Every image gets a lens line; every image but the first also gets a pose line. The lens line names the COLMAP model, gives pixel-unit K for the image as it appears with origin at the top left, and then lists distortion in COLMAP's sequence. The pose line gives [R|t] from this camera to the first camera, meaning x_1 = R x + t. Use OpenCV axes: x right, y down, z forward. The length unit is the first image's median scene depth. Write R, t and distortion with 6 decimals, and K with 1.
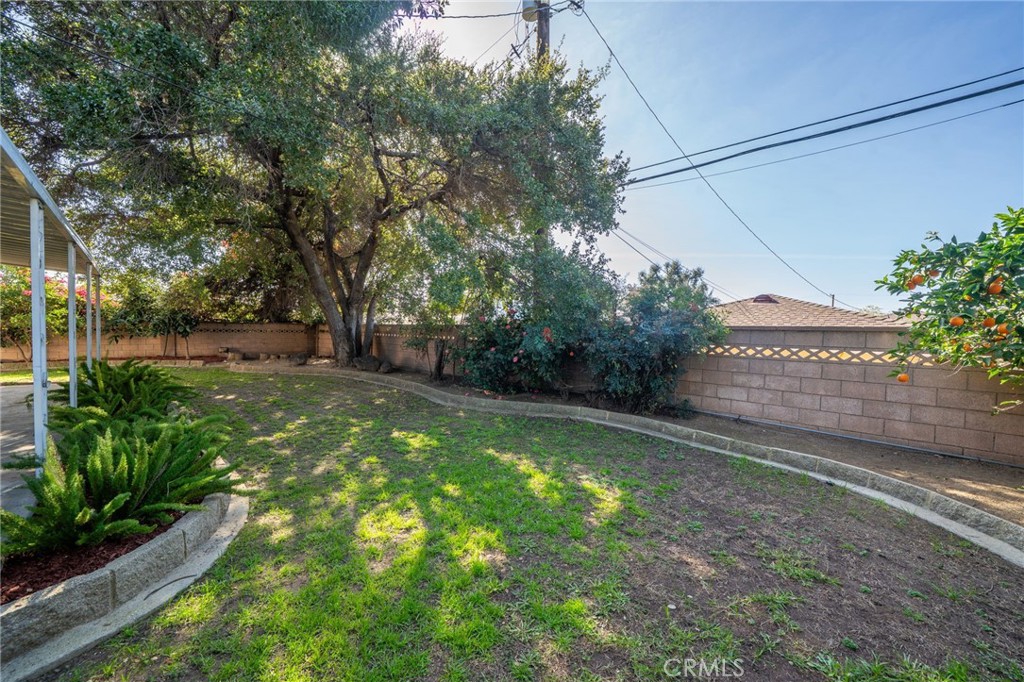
lens RADIAL K [[394.6, 0, 512.0], [0, 394.6, 341.0], [0, 0, 1]] dist [-0.000245, 0.000222]
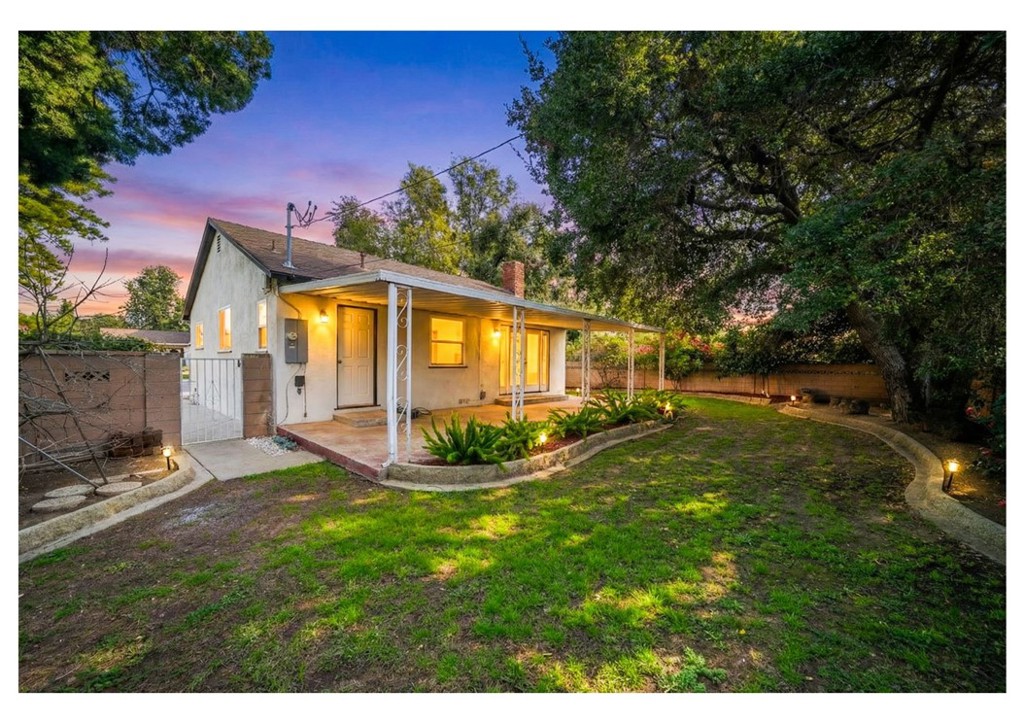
lens RADIAL K [[381.8, 0, 512.4], [0, 381.8, 367.5], [0, 0, 1]] dist [0.001206, -0.000080]
pose [[0.038048, -0.008937, -0.999236, 0.605433], [-0.034915, 0.999338, -0.010268, -0.010027], [0.998666, 0.035279, 0.037711, 0.661437]]
